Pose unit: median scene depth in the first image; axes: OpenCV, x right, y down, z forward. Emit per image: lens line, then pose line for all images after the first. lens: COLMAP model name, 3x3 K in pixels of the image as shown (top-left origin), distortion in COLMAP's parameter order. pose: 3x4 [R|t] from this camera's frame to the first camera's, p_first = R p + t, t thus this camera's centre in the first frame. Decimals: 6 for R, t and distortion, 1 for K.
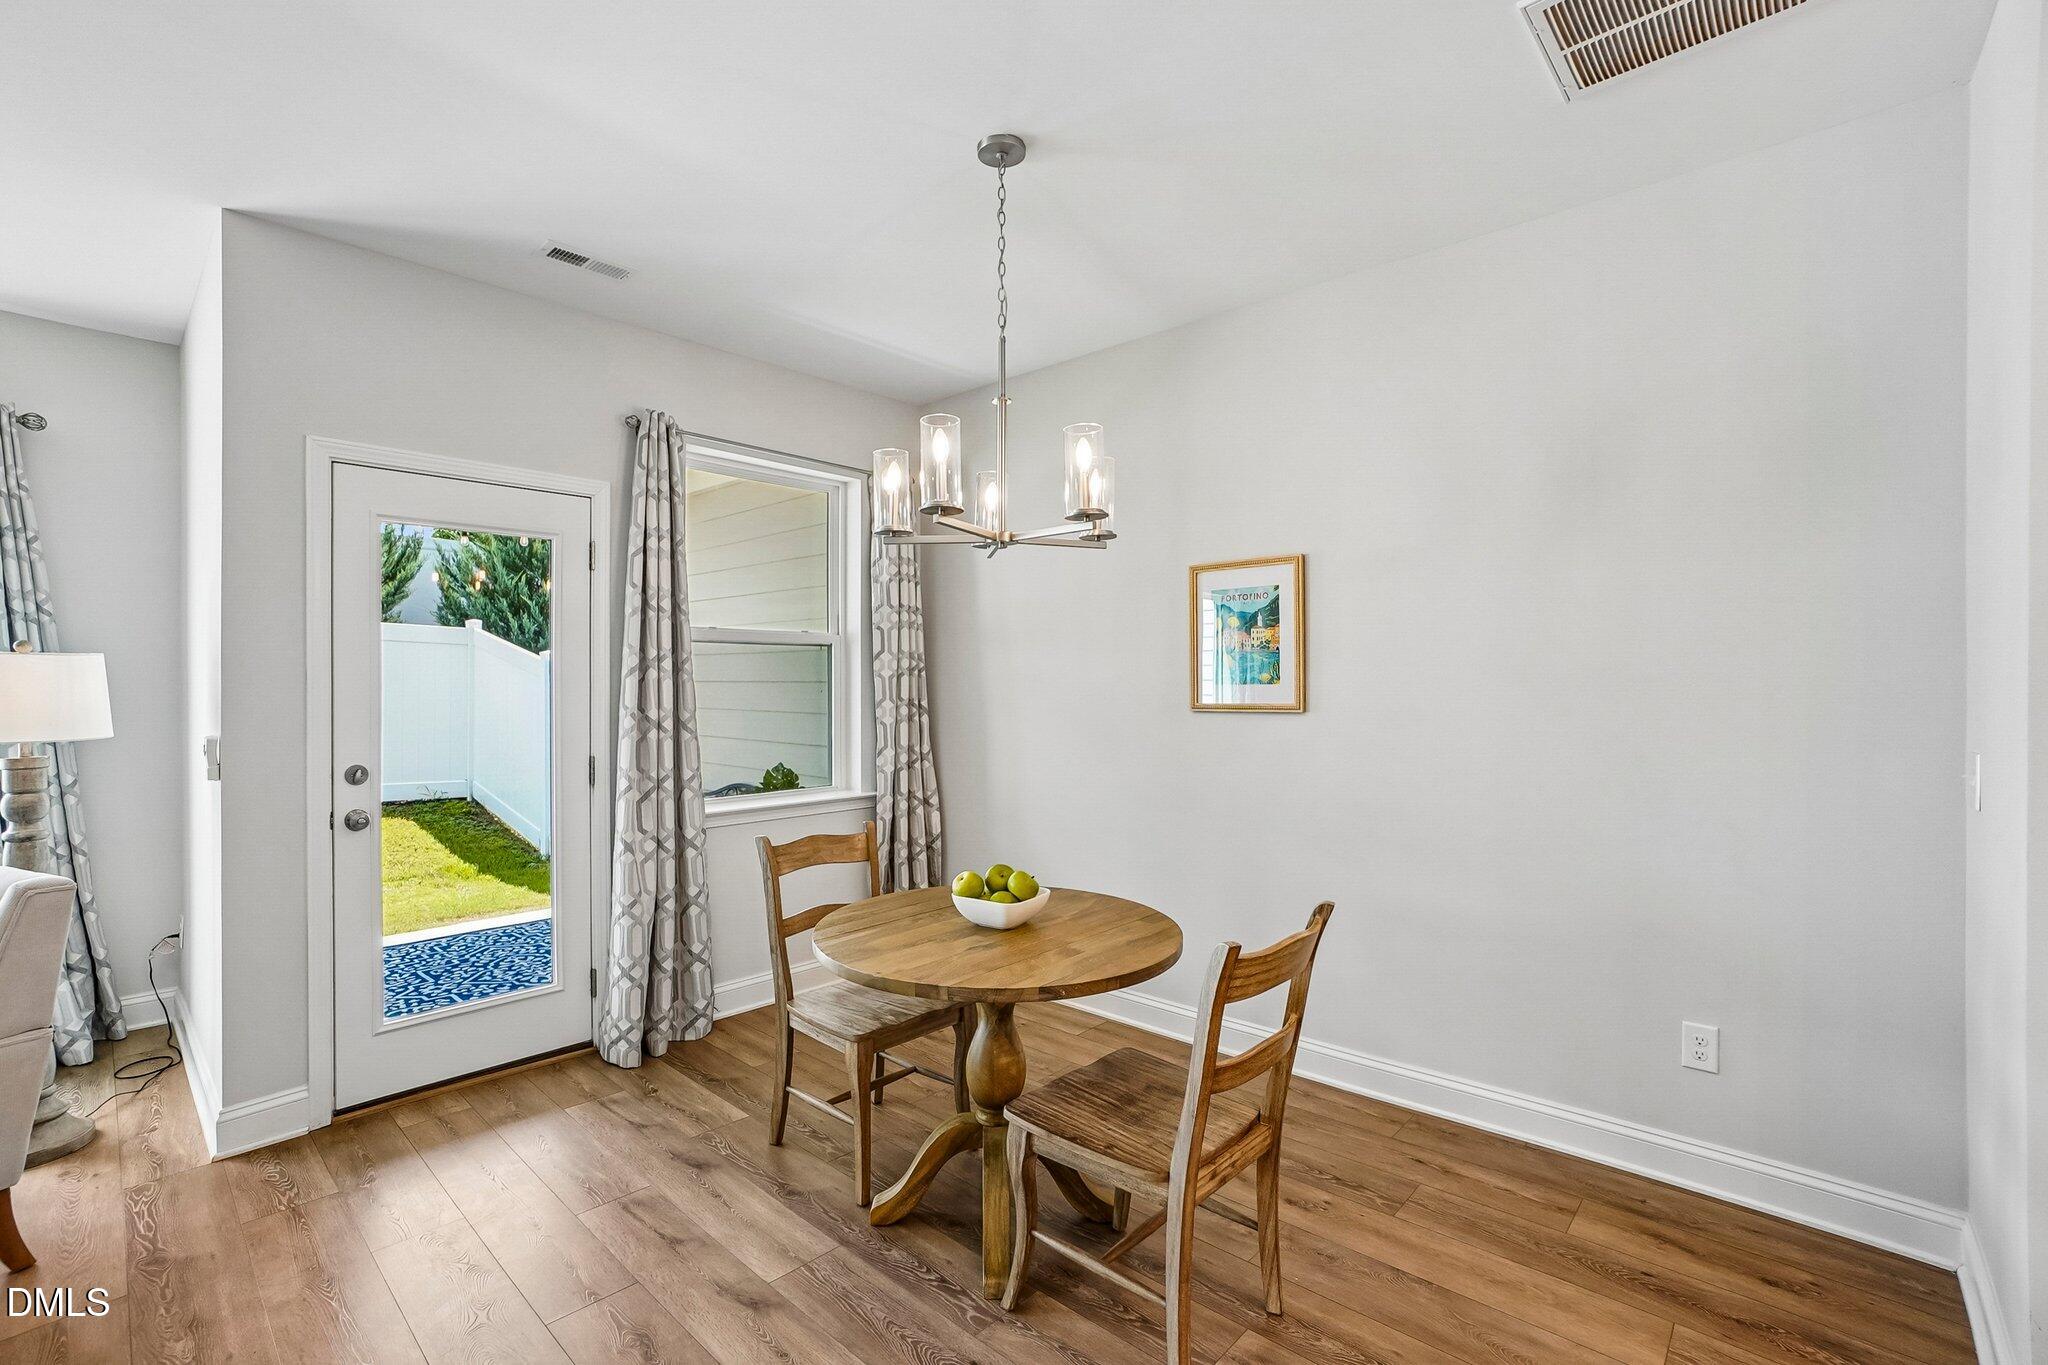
lens RADIAL K [[898.5, 0, 1006.5], [0, 898.5, 692.2], [0, 0, 1]] dist [-0.013608, 0.002316]
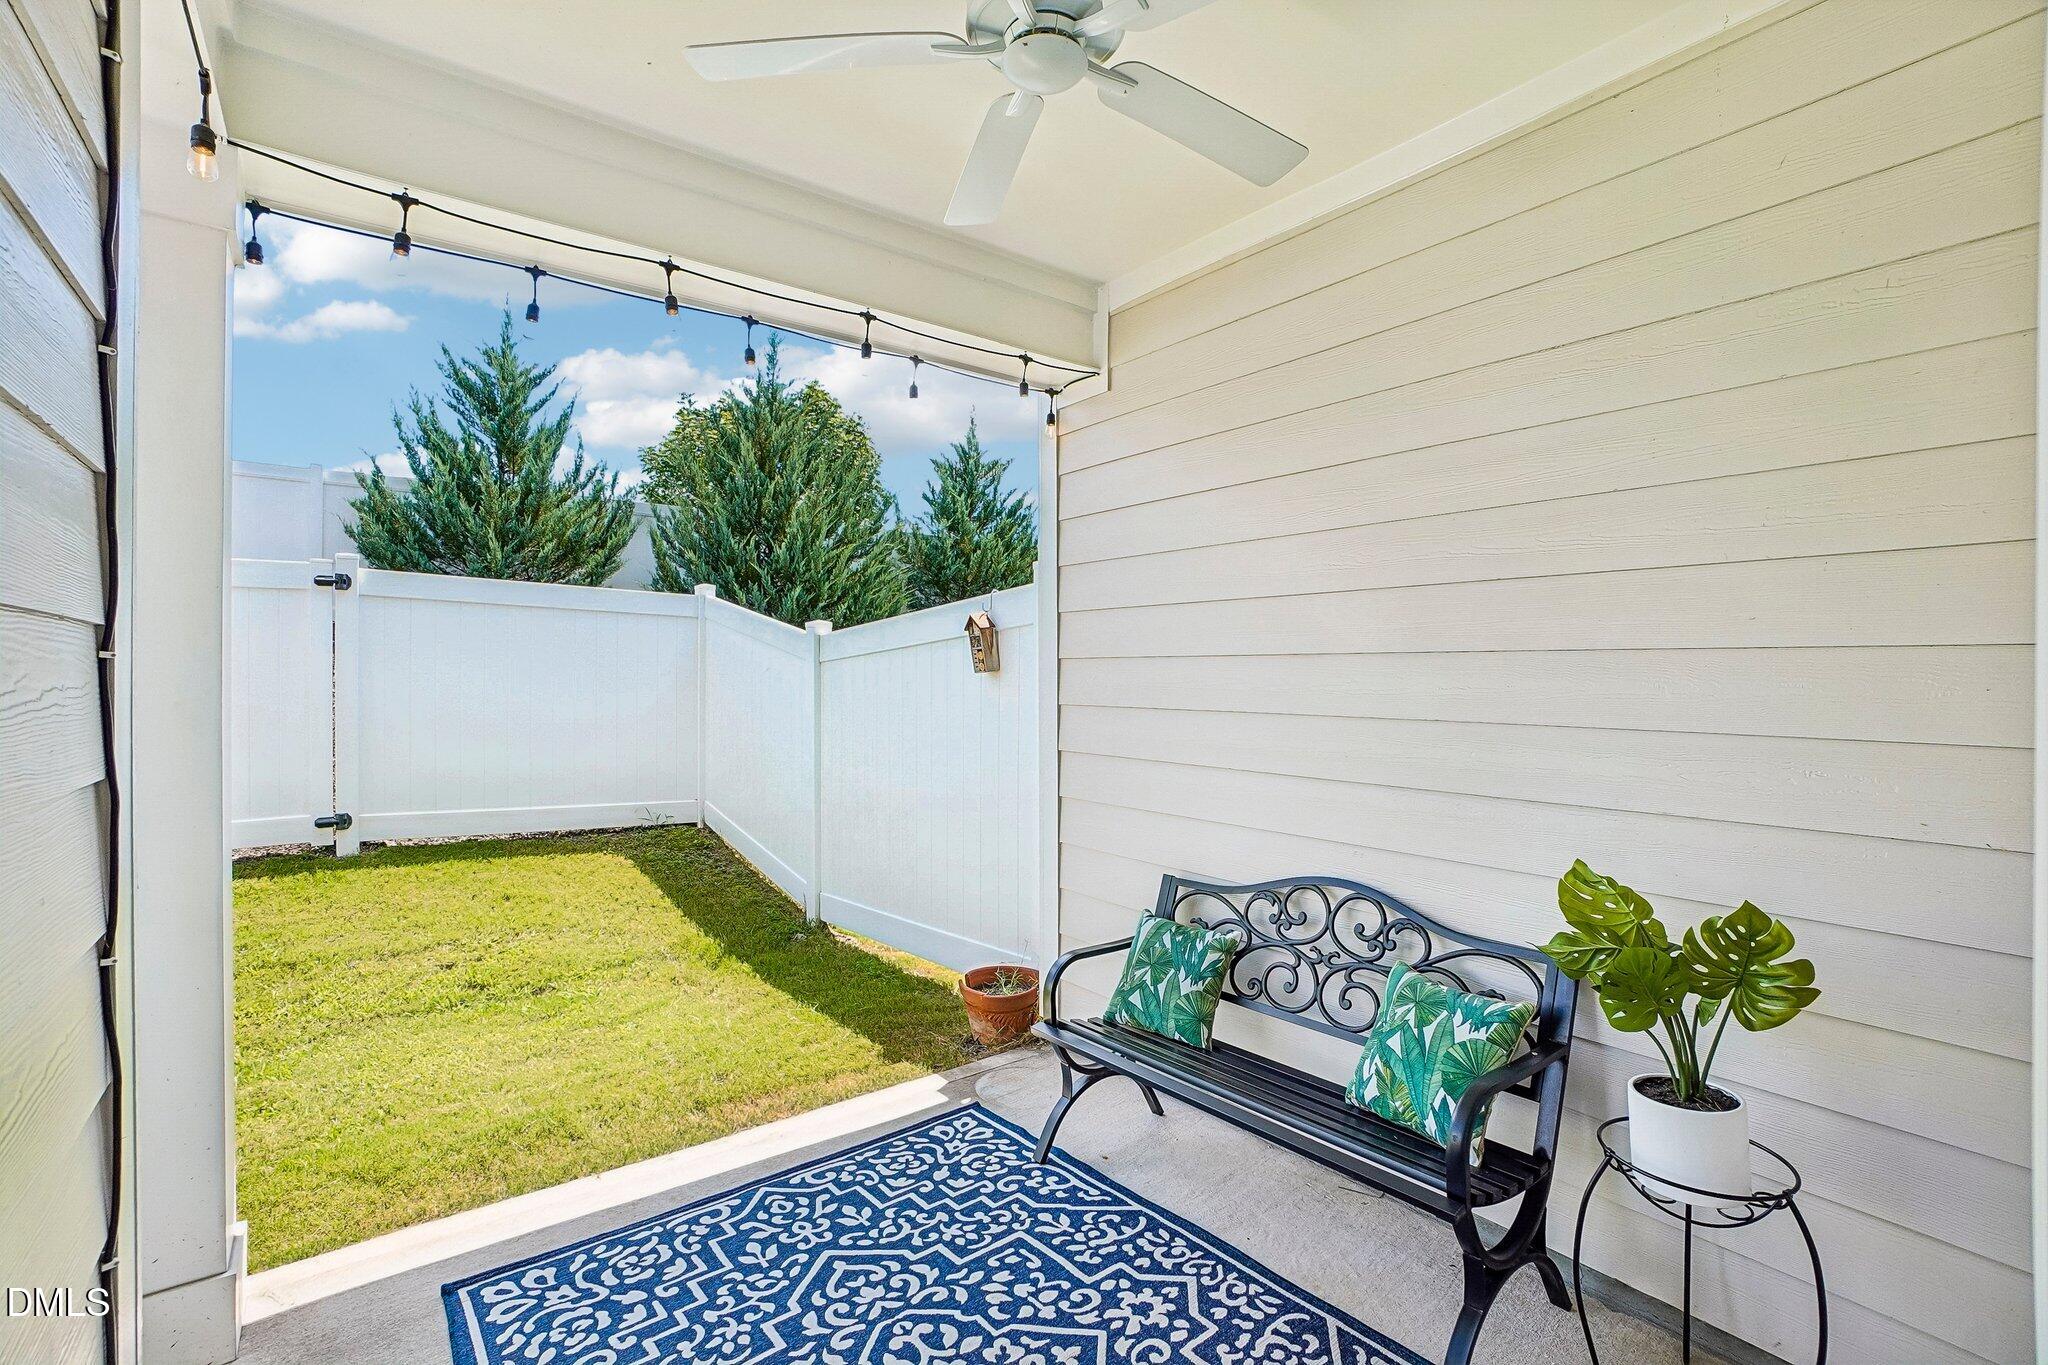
lens RADIAL K [[898.5, 0, 1038.0], [0, 898.5, 677.4], [0, 0, 1]] dist [-0.013608, 0.002316]
pose [[0.989818, 0.000136, -0.142339, -0.668685], [-0.001424, 0.999959, -0.008946, 0.011052], [0.142332, 0.009058, 0.989778, 0.933061]]
